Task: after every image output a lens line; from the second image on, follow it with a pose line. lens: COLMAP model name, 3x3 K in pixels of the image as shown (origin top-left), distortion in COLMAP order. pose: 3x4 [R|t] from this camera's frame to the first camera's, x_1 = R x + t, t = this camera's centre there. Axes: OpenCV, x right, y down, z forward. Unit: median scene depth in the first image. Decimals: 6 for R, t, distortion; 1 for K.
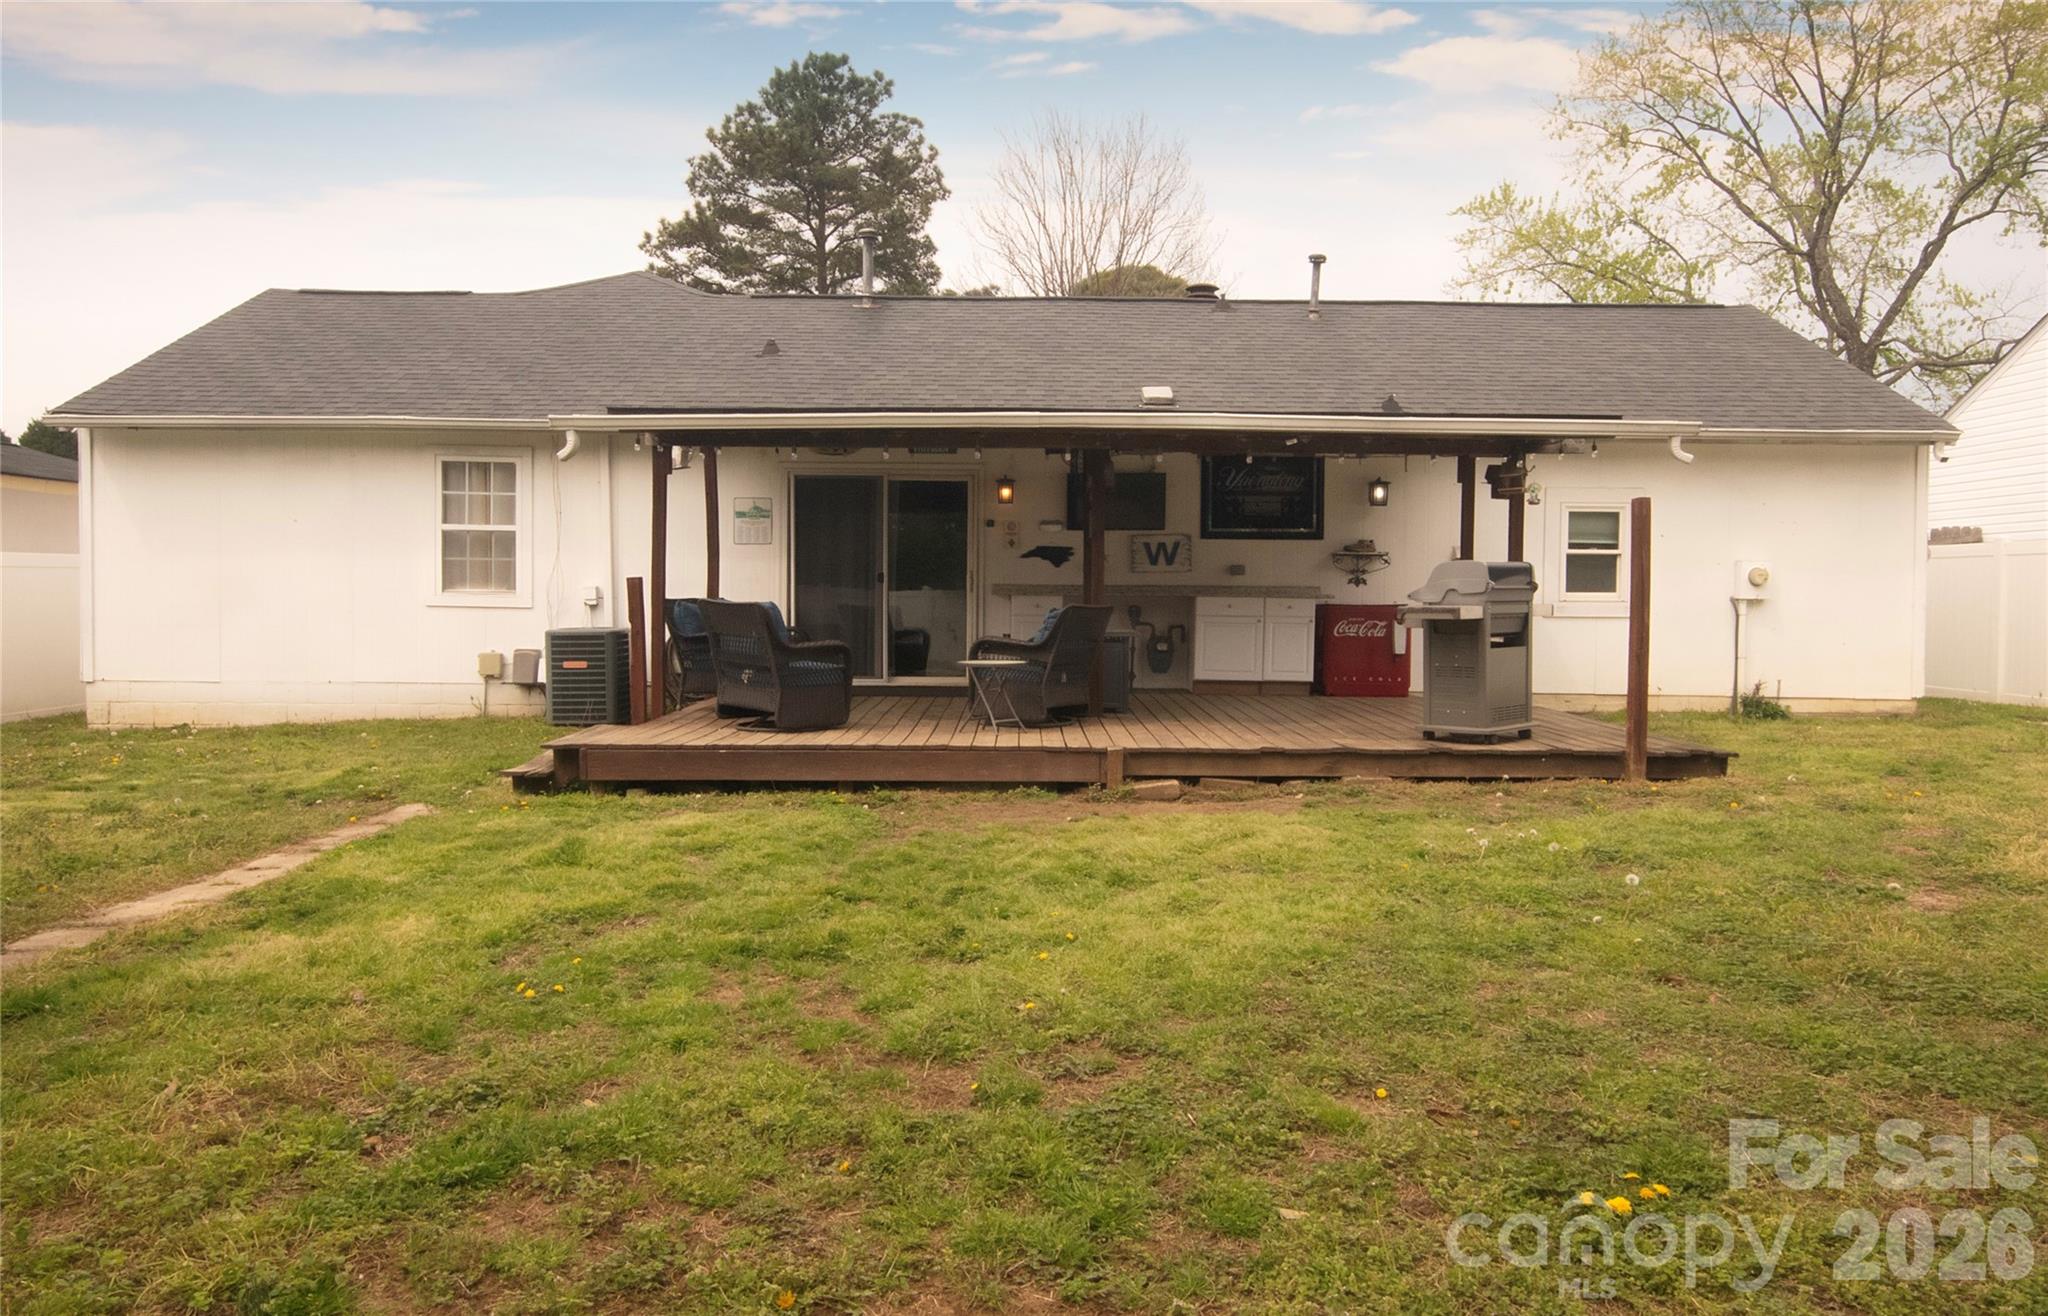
lens RADIAL K [[1414.5, 0, 1027.1], [0, 1414.5, 653.4], [0, 0, 1]] dist [0.008948, 0.003179]
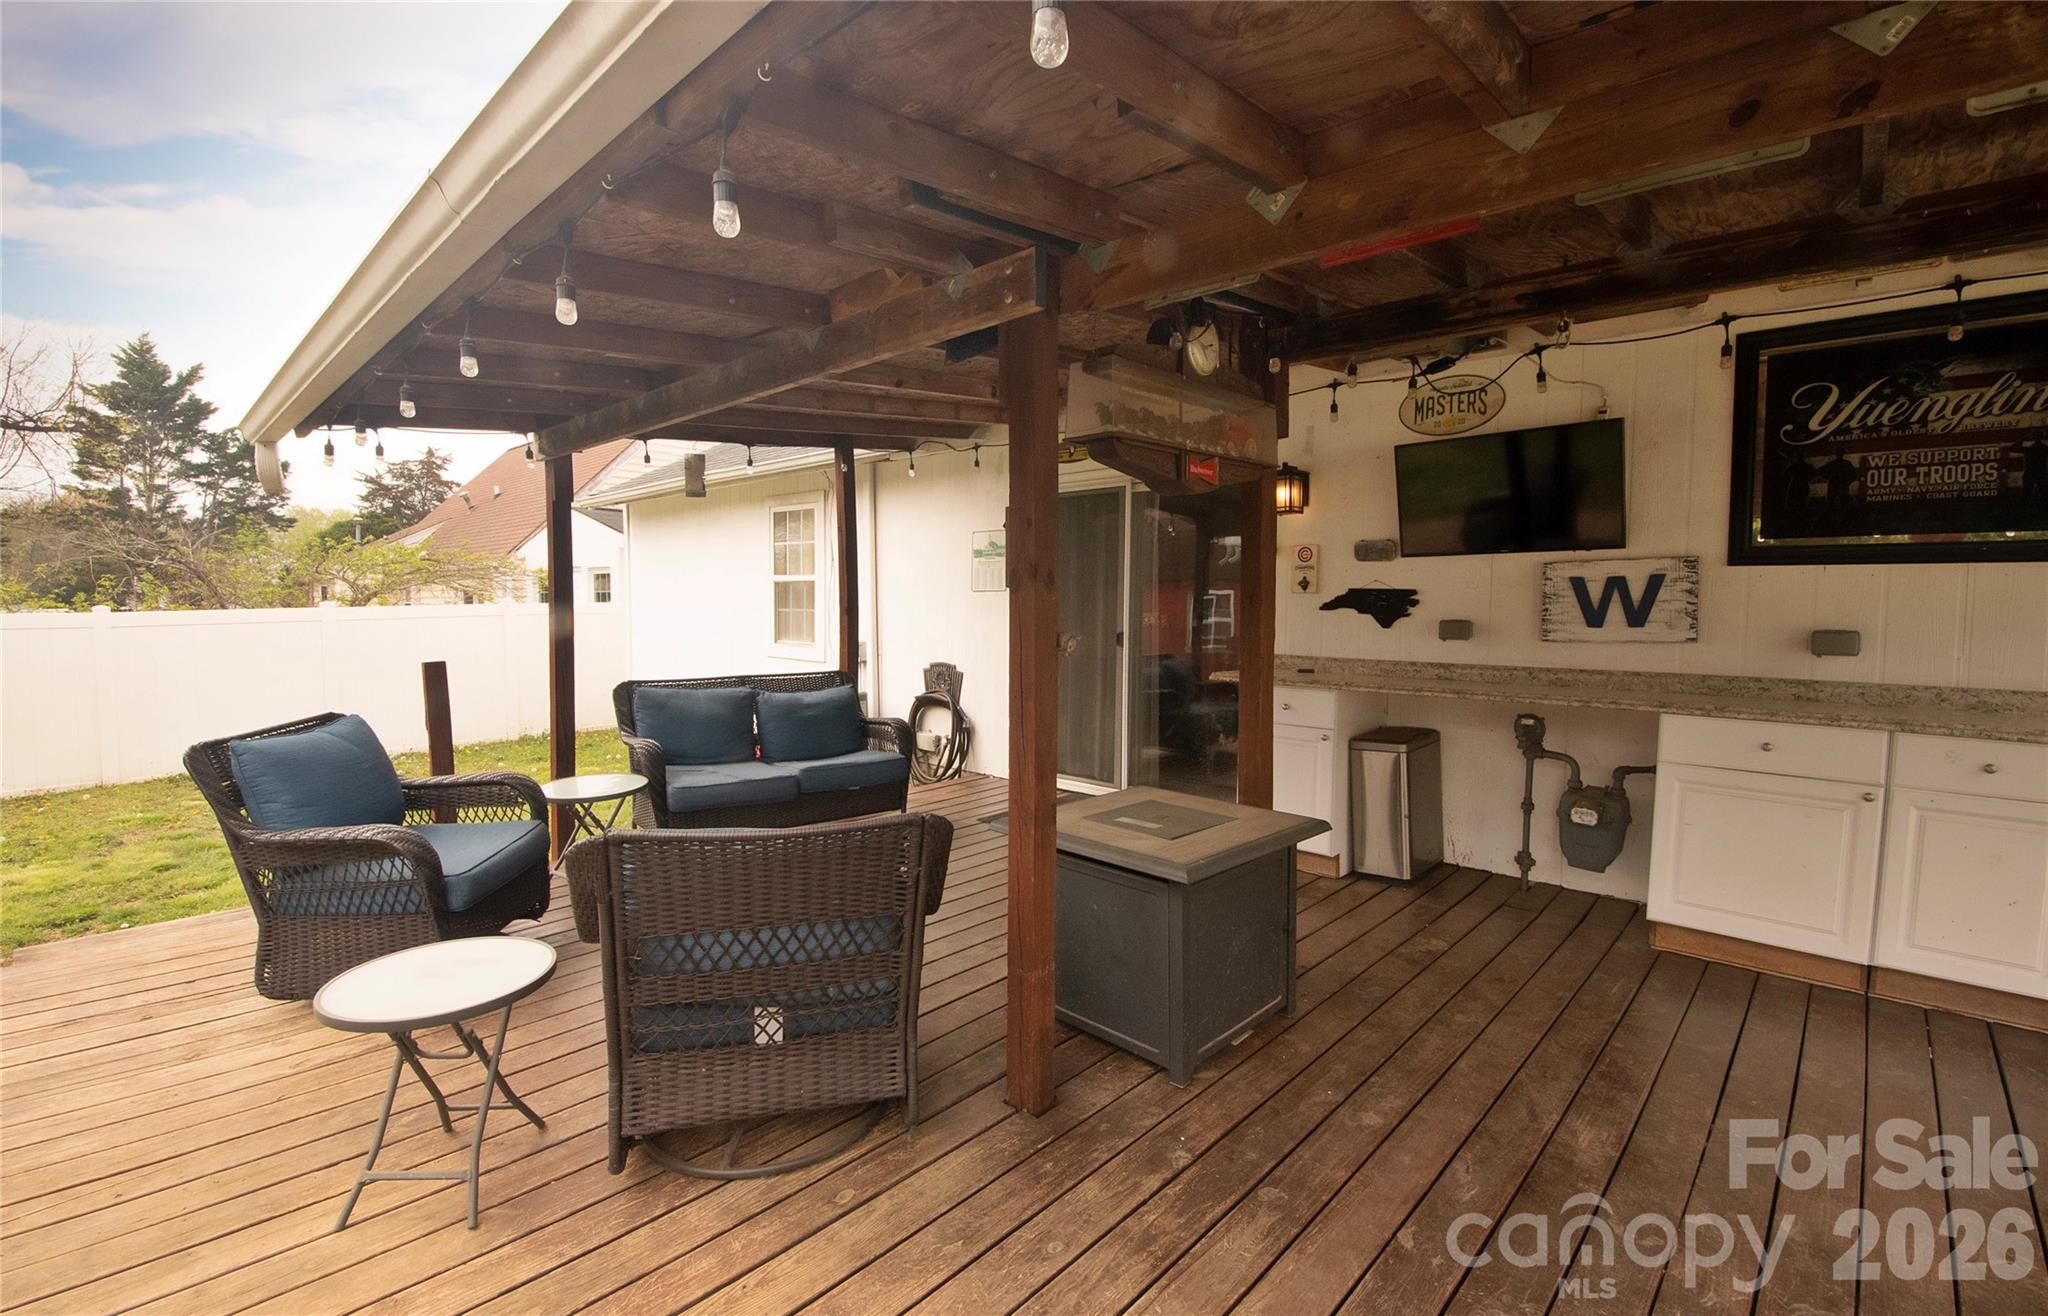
lens RADIAL K [[887.0, 0, 1037.4], [0, 887.0, 661.7], [0, 0, 1]] dist [-0.010905, -0.005203]
pose [[0.730068, 0.041829, -0.682093, 0.153086], [-0.024502, 0.999085, 0.035044, -0.056737], [0.682935, -0.008872, 0.730425, 0.669891]]
